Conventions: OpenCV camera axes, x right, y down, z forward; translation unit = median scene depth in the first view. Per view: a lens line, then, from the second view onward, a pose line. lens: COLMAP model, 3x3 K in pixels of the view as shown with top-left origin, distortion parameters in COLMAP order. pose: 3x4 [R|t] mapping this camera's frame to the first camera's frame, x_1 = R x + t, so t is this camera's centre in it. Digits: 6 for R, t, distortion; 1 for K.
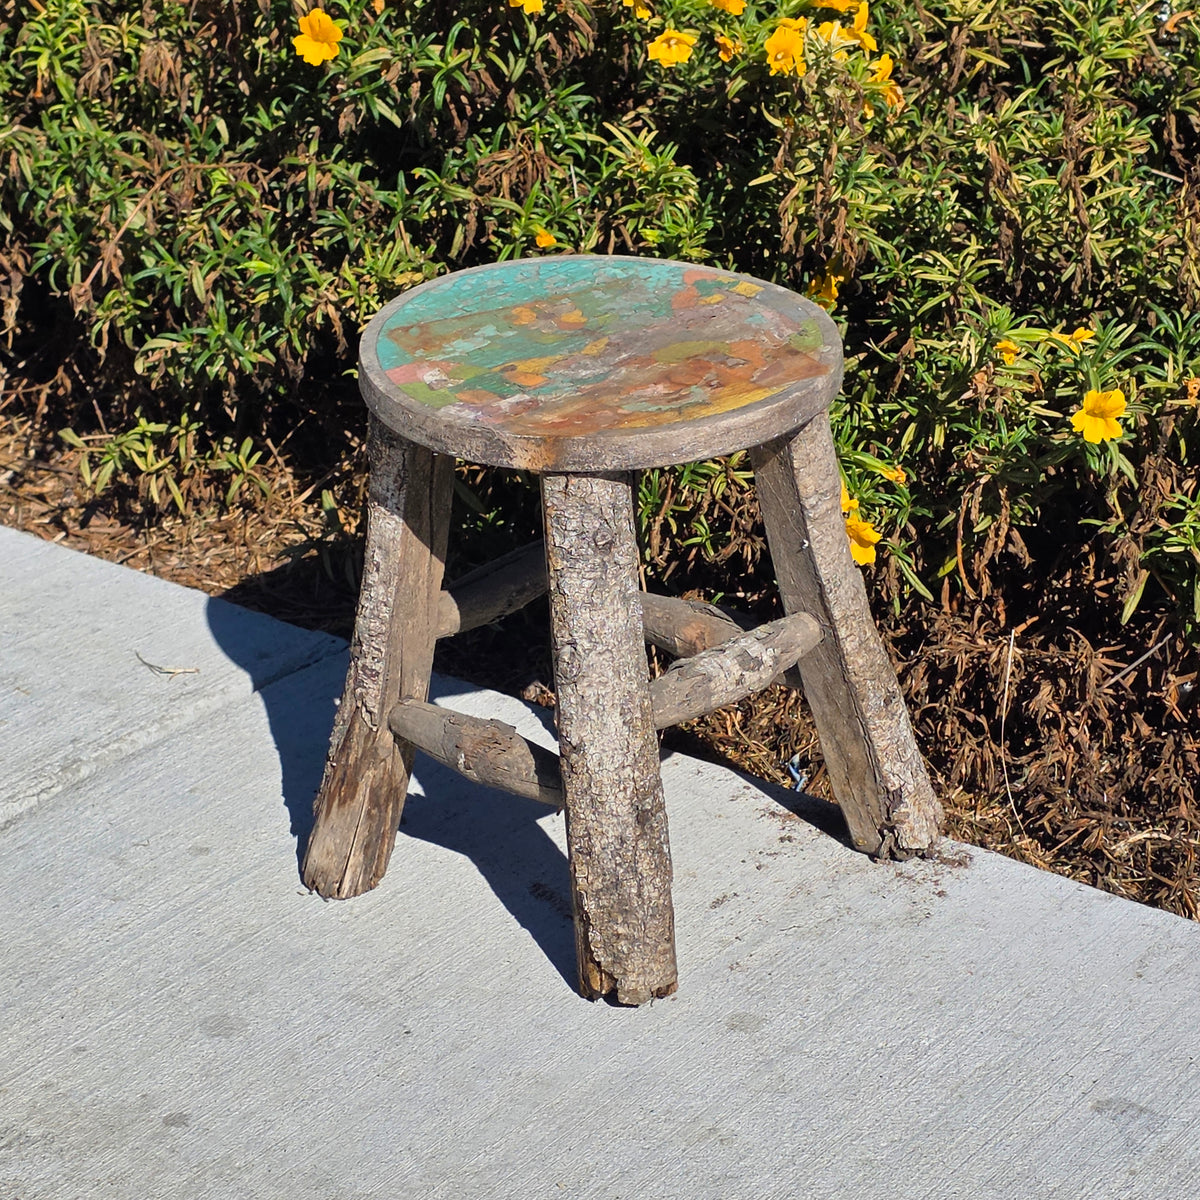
lens RADIAL K [[3061.9, 0, 596.5], [0, 3061.9, 607.2], [0, 0, 1]] dist [0.137288, 0.000000]
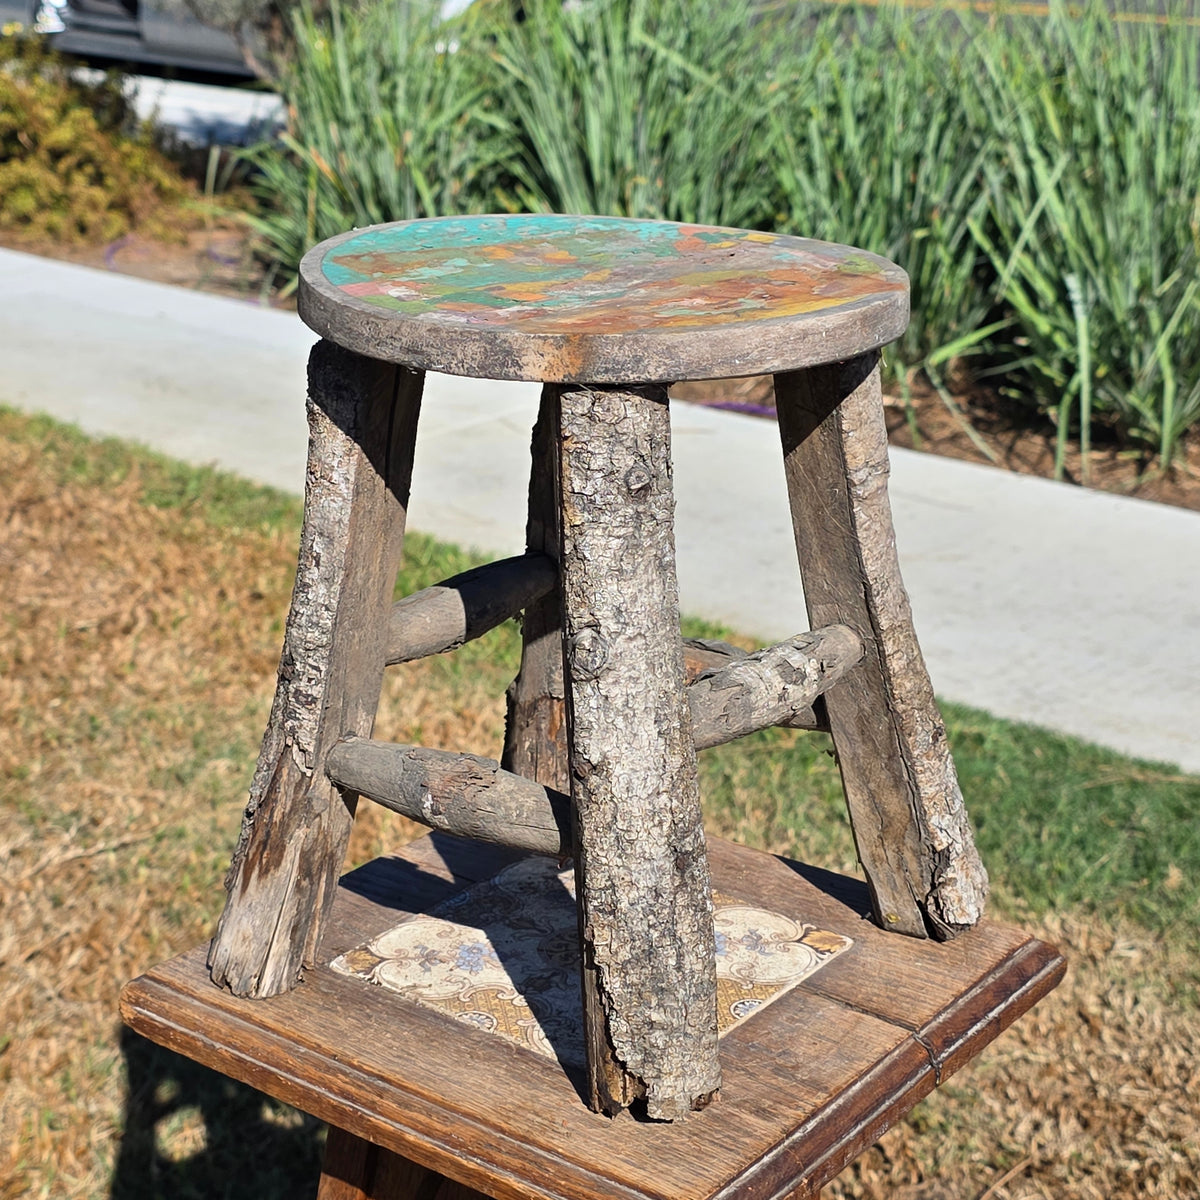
lens RADIAL K [[2152.1, 0, 555.8], [0, 2152.1, 596.5], [0, 0, 1]] dist [0.164238, 0.000000]
pose [[0.994910, -0.001544, 0.100755, -0.068486], [0.014677, 0.991441, -0.129727, 0.071203], [-0.099692, 0.130545, 0.986417, 0.462561]]
